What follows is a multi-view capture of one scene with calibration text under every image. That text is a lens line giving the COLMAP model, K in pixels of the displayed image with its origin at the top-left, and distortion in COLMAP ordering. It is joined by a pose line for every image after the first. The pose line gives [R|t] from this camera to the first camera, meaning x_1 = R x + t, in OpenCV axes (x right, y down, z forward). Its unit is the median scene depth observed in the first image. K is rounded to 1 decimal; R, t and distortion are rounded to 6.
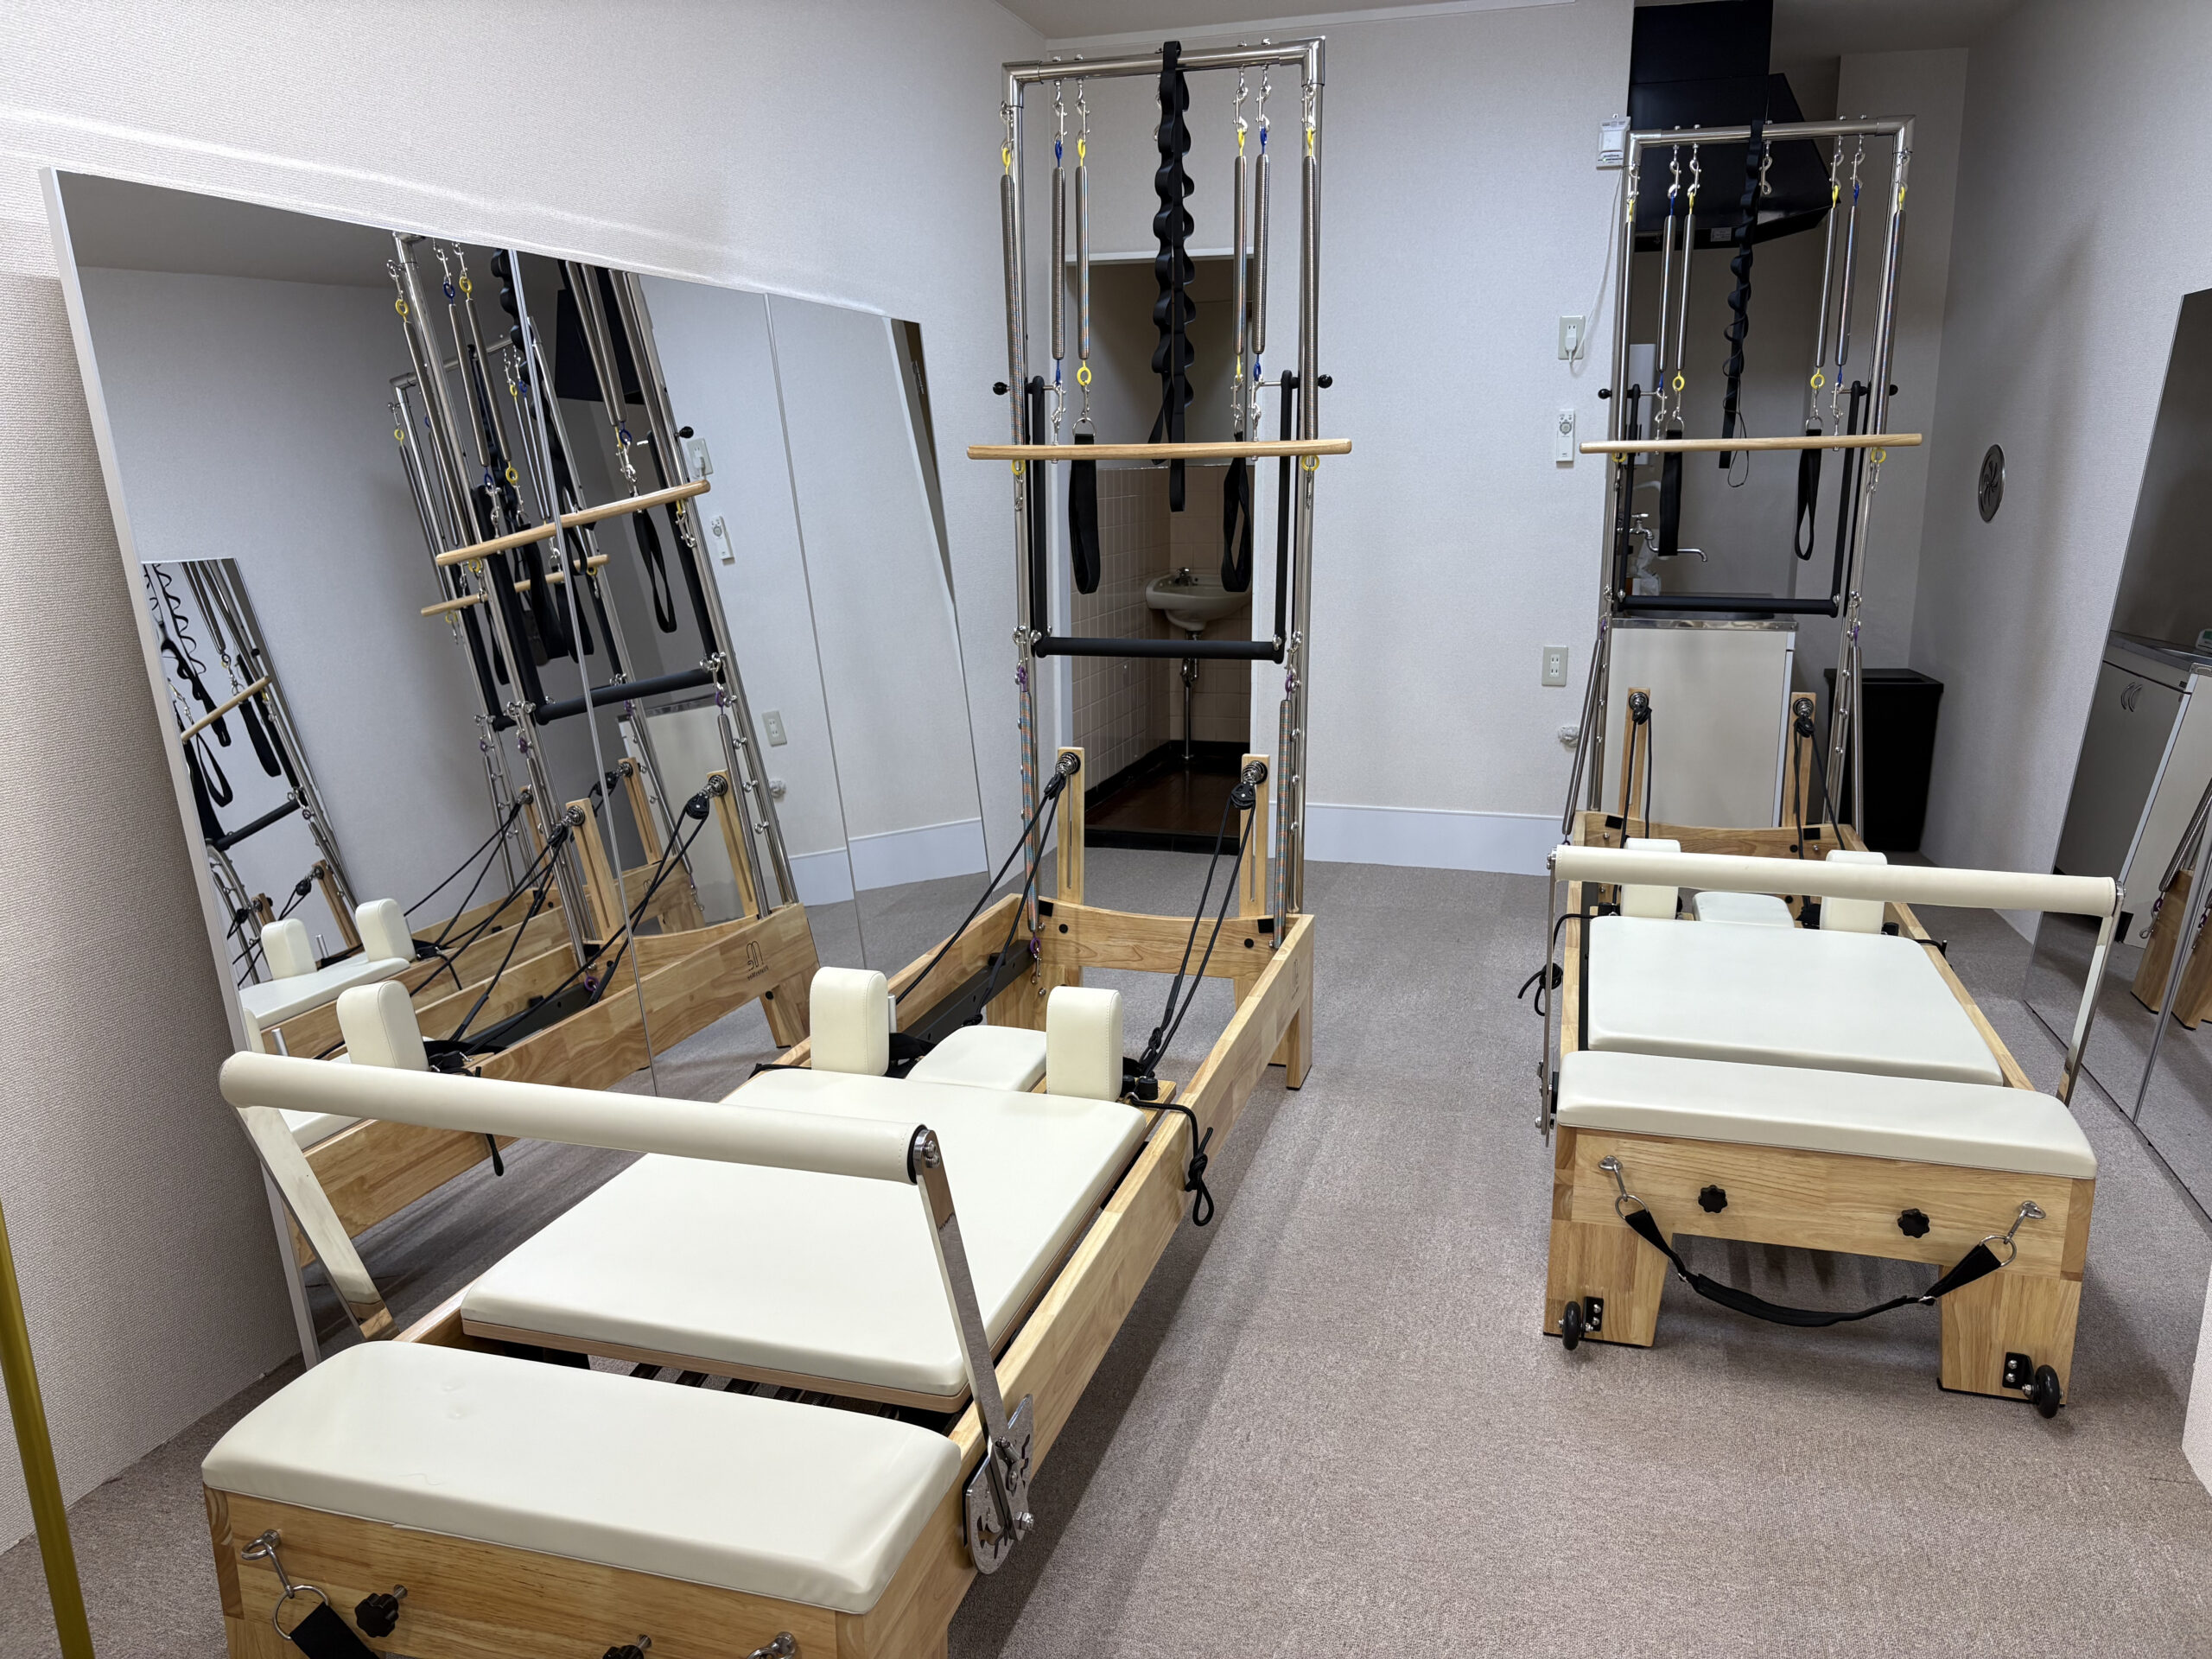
lens RADIAL K [[1658.8, 0, 1096.3], [0, 1658.8, 841.9], [0, 0, 1]] dist [0.013105, -0.000649]
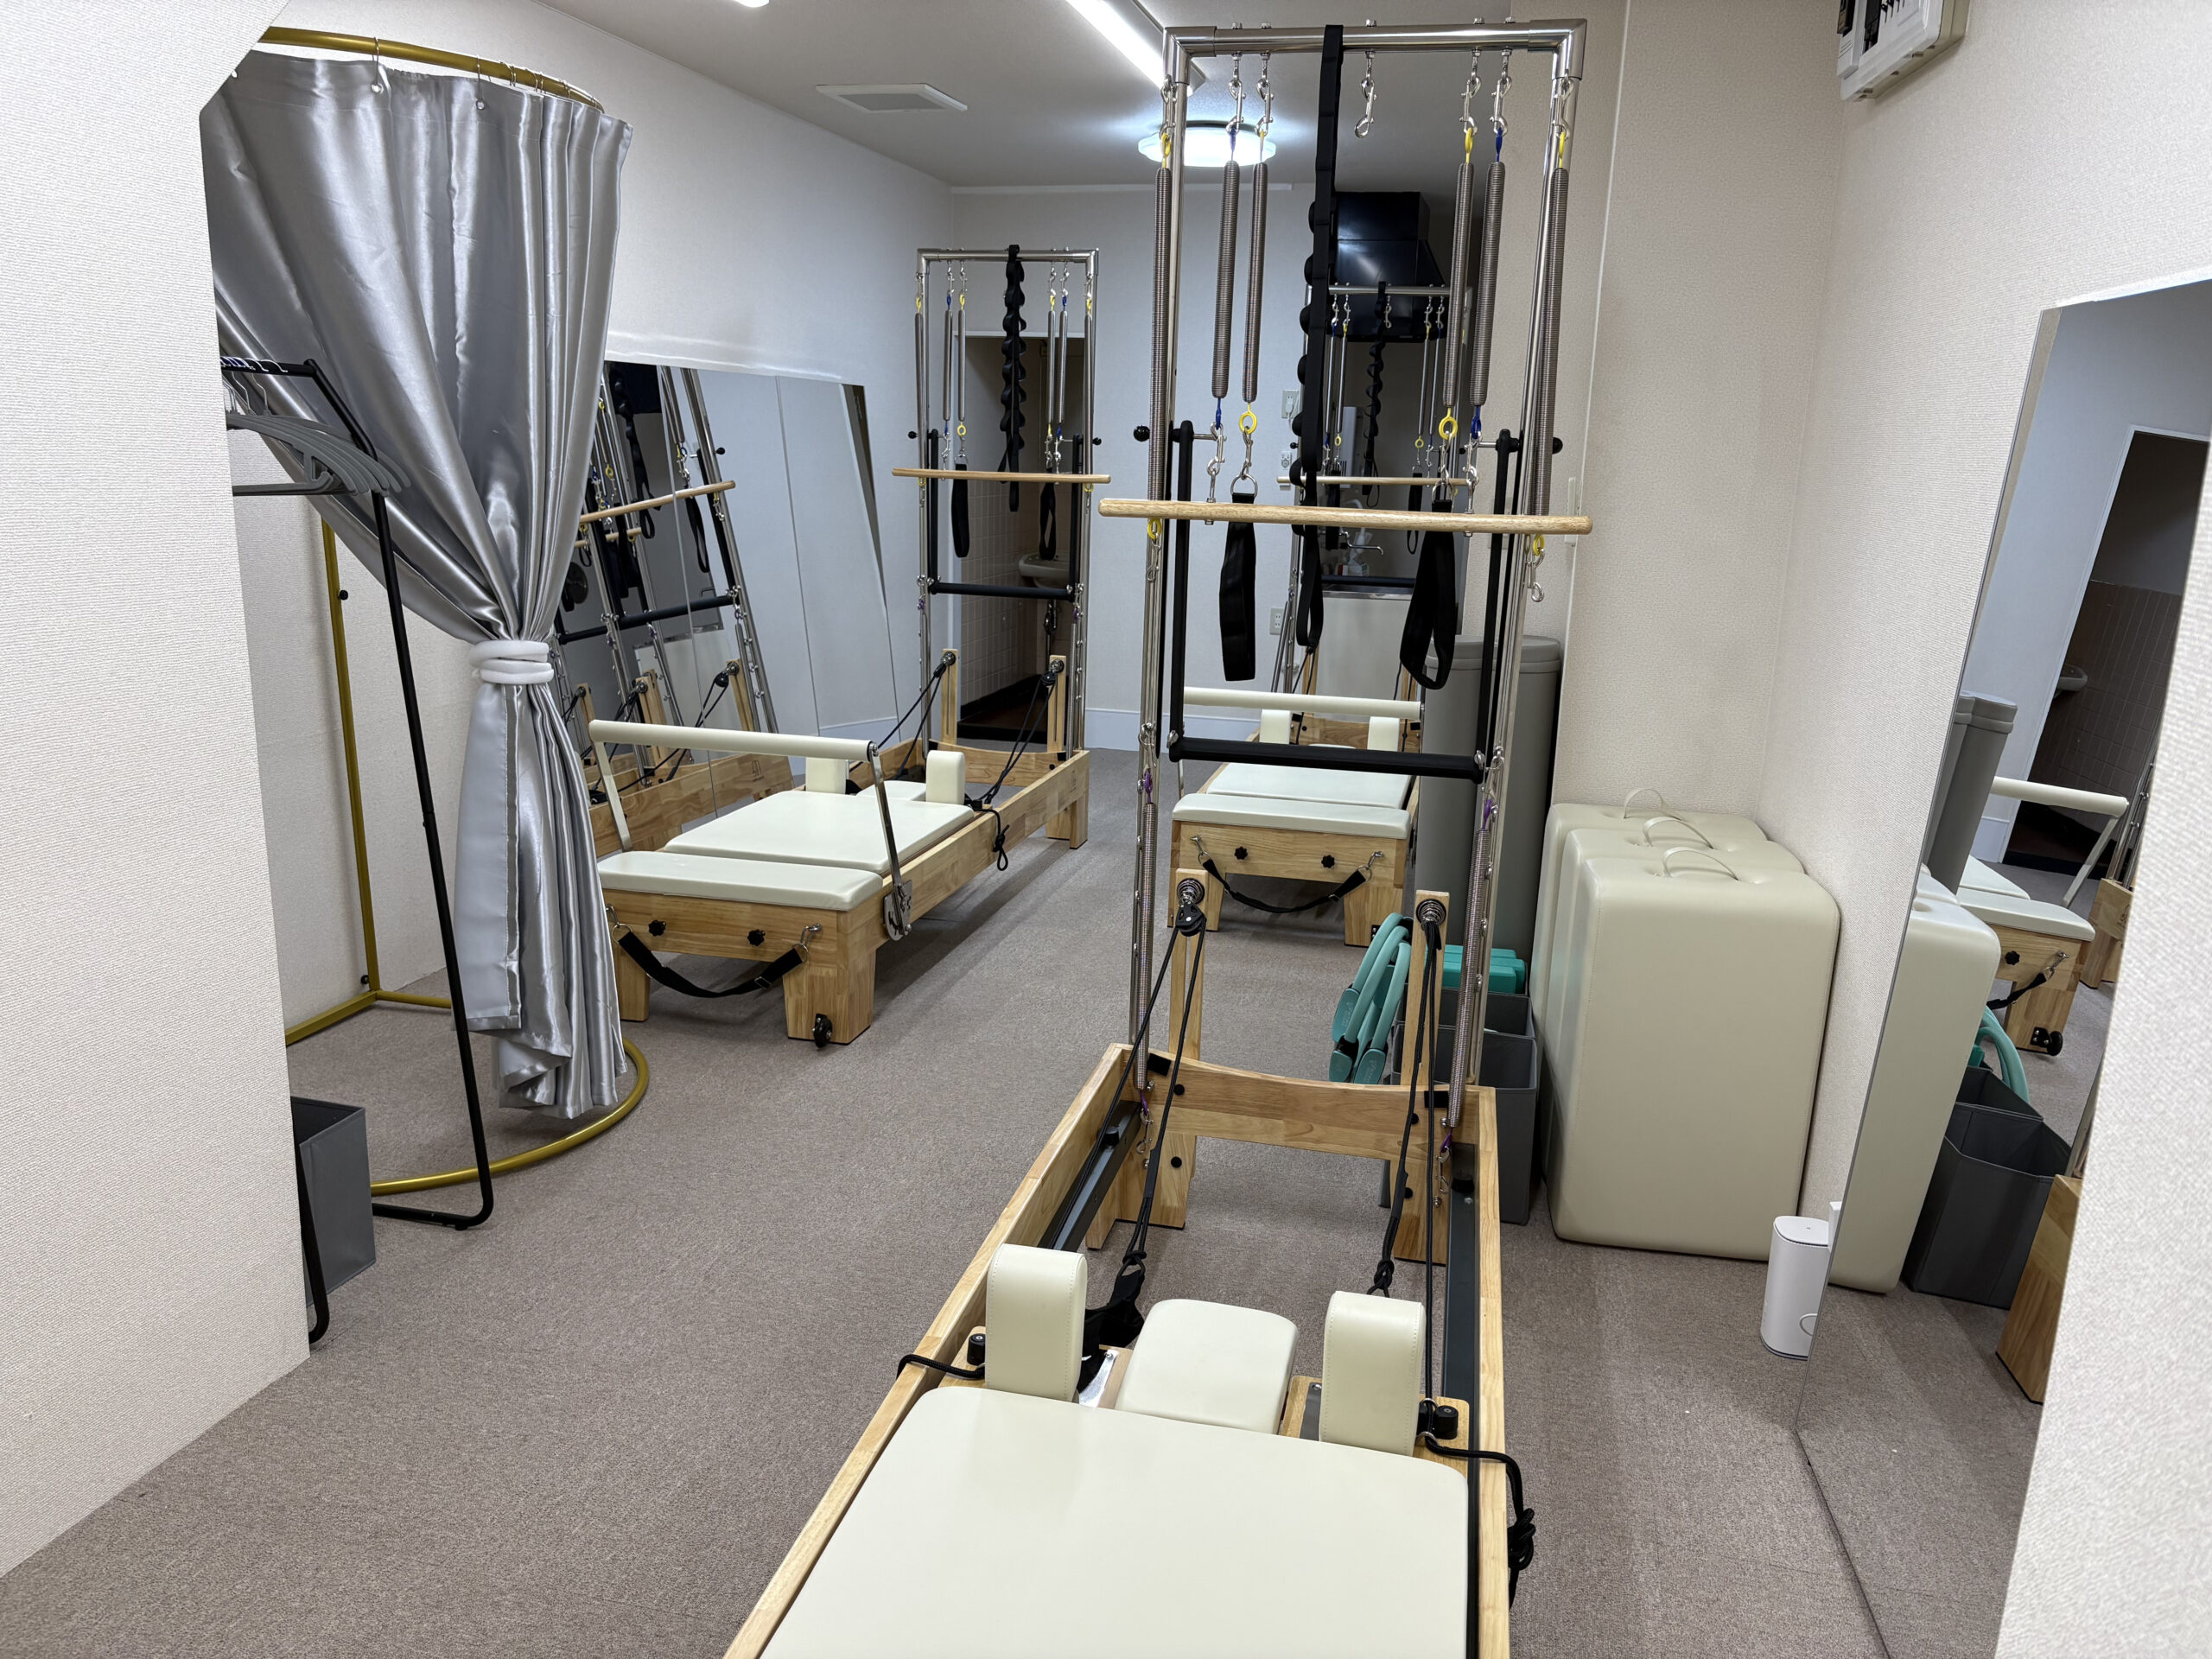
lens RADIAL K [[1682.8, 0, 1114.3], [0, 1682.8, 847.5], [0, 0, 1]] dist [0.085170, -0.094689]
pose [[0.997839, 0.024901, 0.060801, 0.053943], [-0.025530, 0.999628, 0.009592, 0.128768], [-0.060540, -0.011124, 0.998104, -0.754406]]
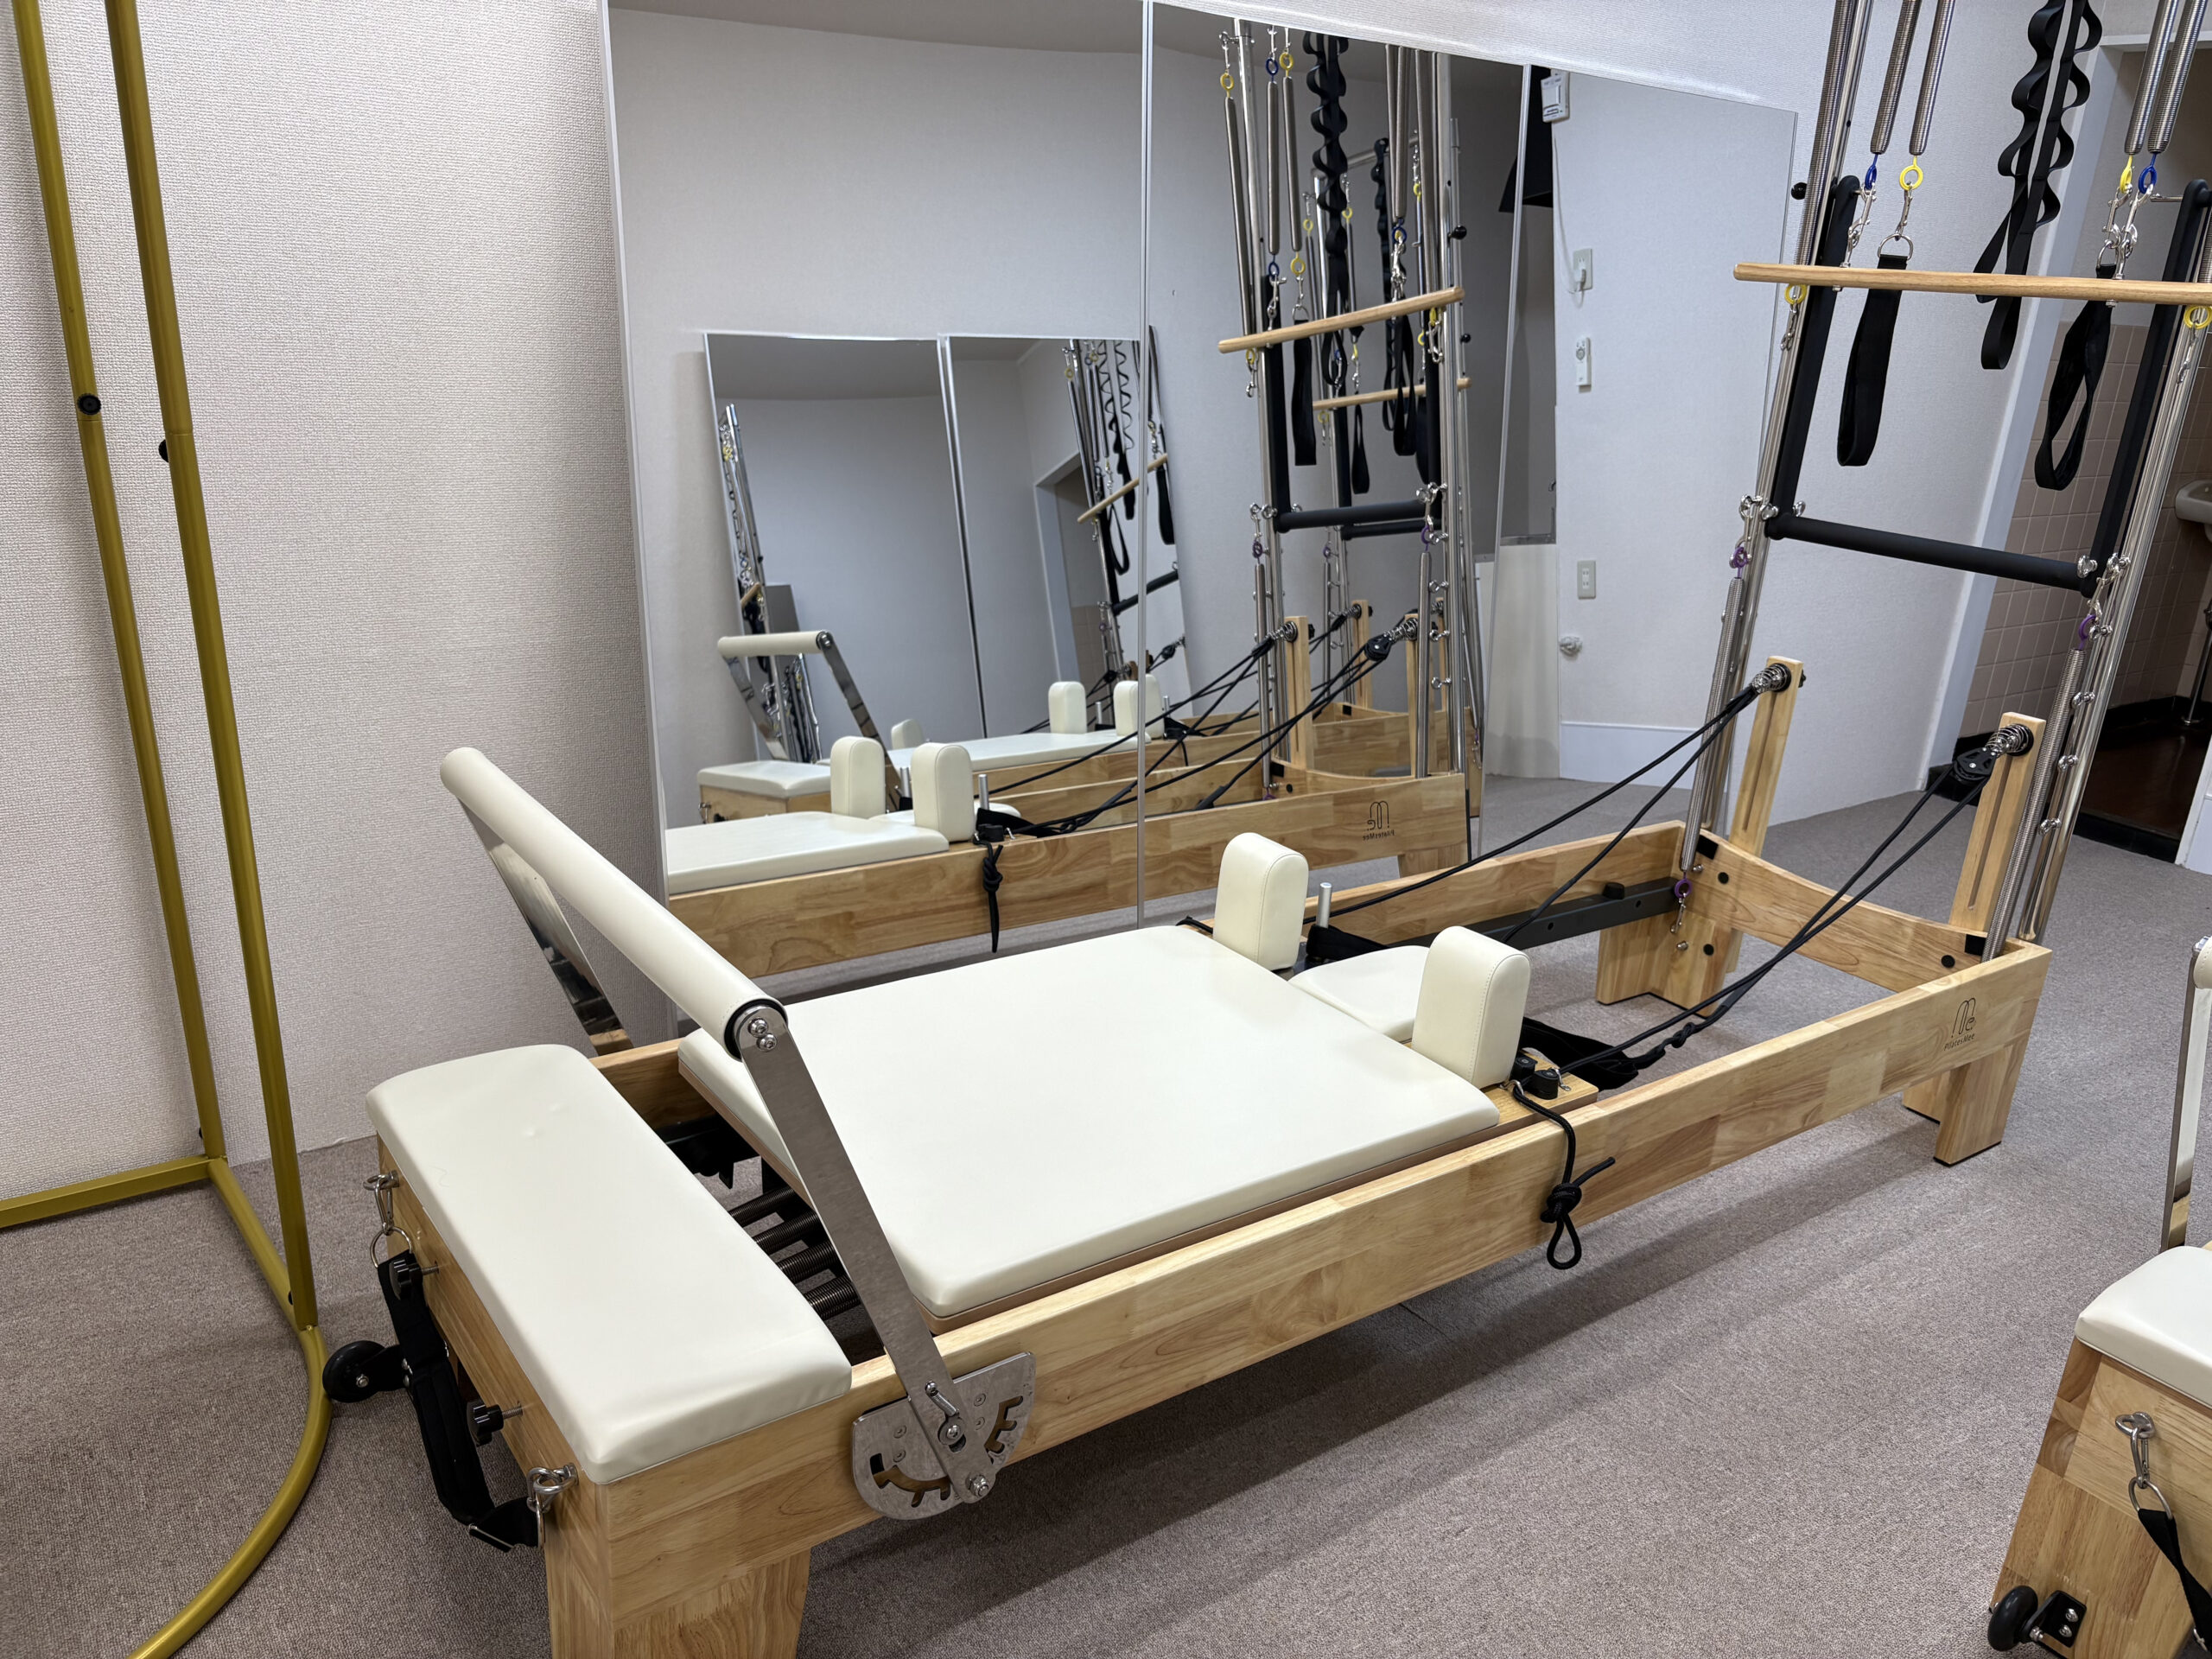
lens RADIAL K [[1686.1, 0, 1106.0], [0, 1686.1, 829.5], [0, 0, 1]] dist [0.080916, -0.102005]
pose [[0.793888, 0.251619, -0.553560, 0.206192], [-0.205458, 0.967825, 0.145264, -0.031213], [0.572301, -0.001590, 0.820042, 0.151279]]
